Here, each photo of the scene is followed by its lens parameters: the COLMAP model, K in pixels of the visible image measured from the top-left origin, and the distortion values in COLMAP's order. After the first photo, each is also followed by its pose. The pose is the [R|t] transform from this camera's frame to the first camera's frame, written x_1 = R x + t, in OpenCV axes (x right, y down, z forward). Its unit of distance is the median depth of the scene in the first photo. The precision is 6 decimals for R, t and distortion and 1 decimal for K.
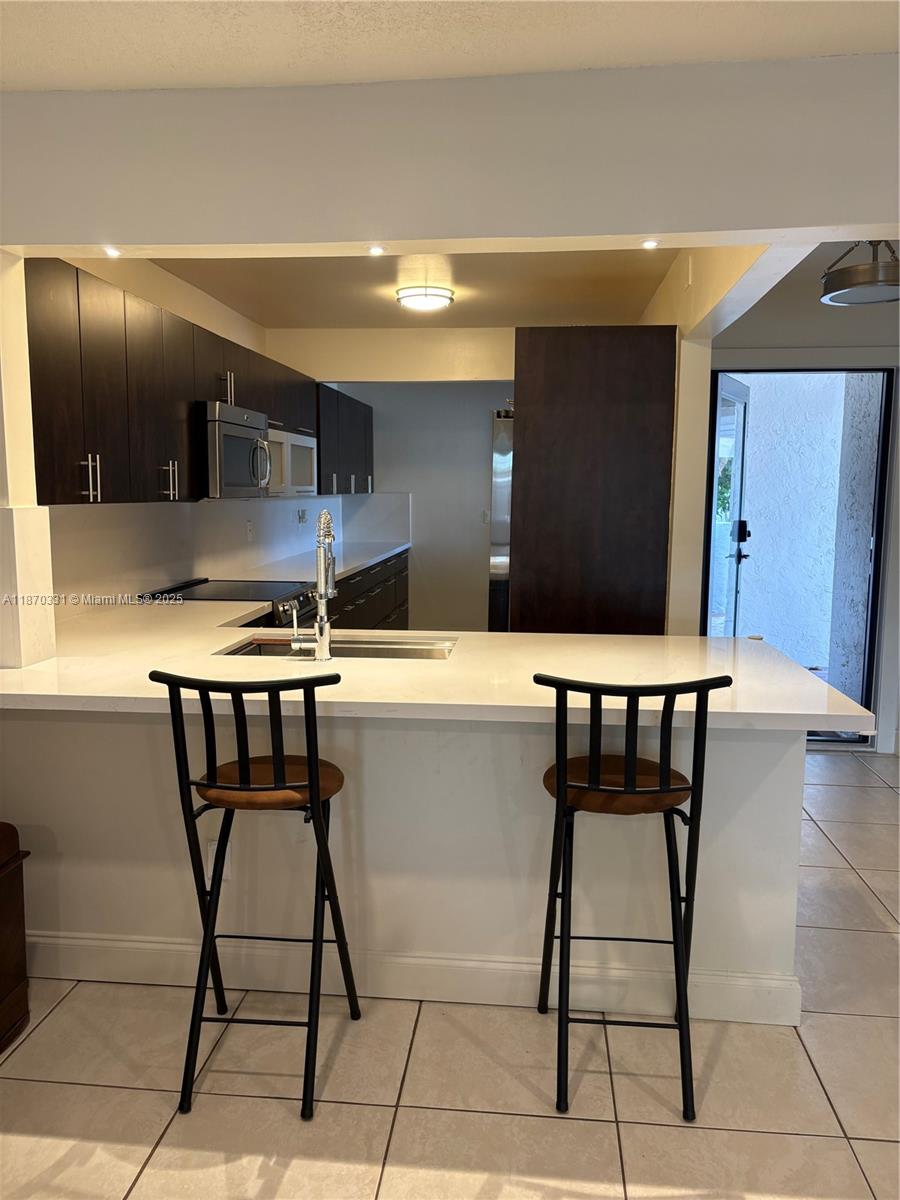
lens RADIAL K [[902.1, 0, 450.0], [0, 902.1, 600.0], [0, 0, 1]] dist [0.077206, -0.103553]
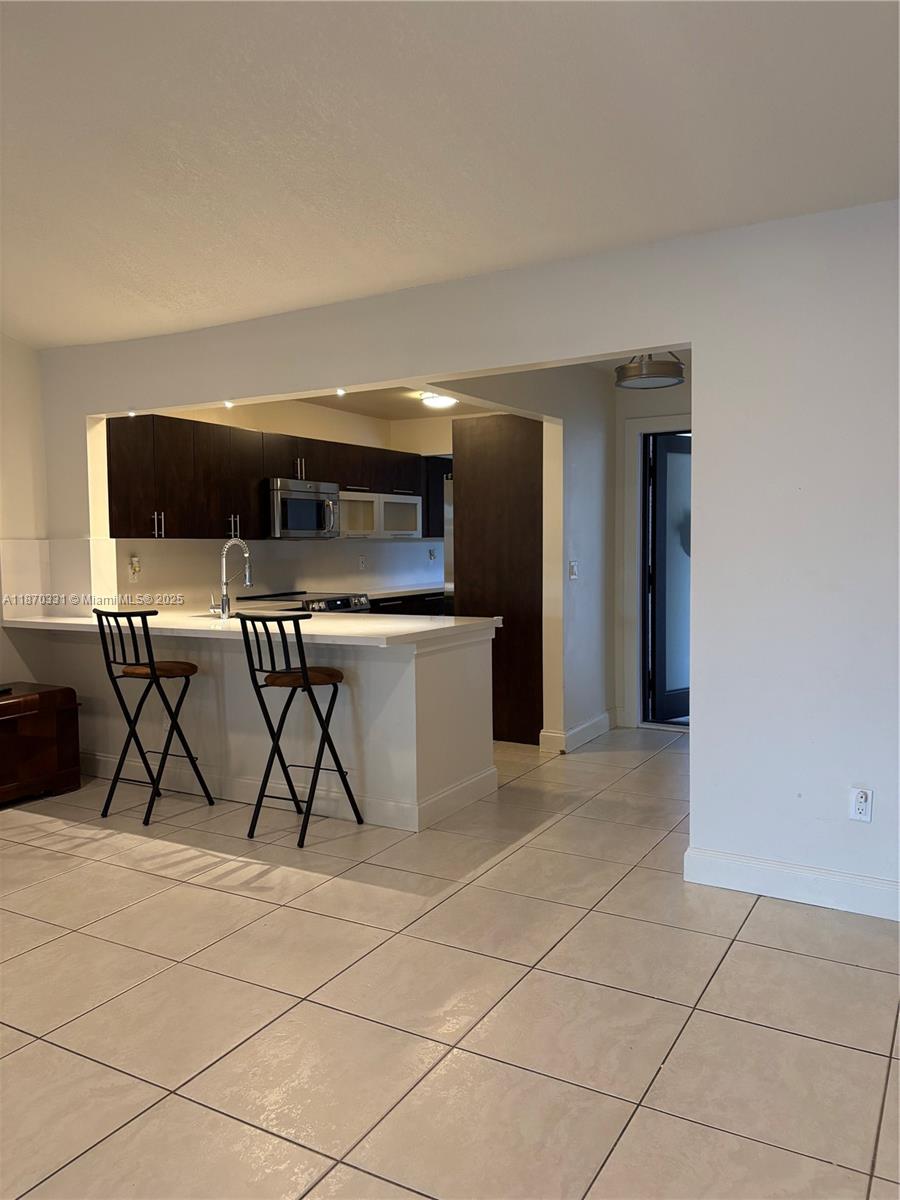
lens RADIAL K [[902.1, 0, 450.0], [0, 902.1, 600.0], [0, 0, 1]] dist [0.077206, -0.103553]
pose [[0.909374, 0.010656, -0.415842, 0.933208], [-0.035590, 0.997999, -0.052256, 0.097024], [0.414454, 0.062320, 0.907934, -0.441897]]
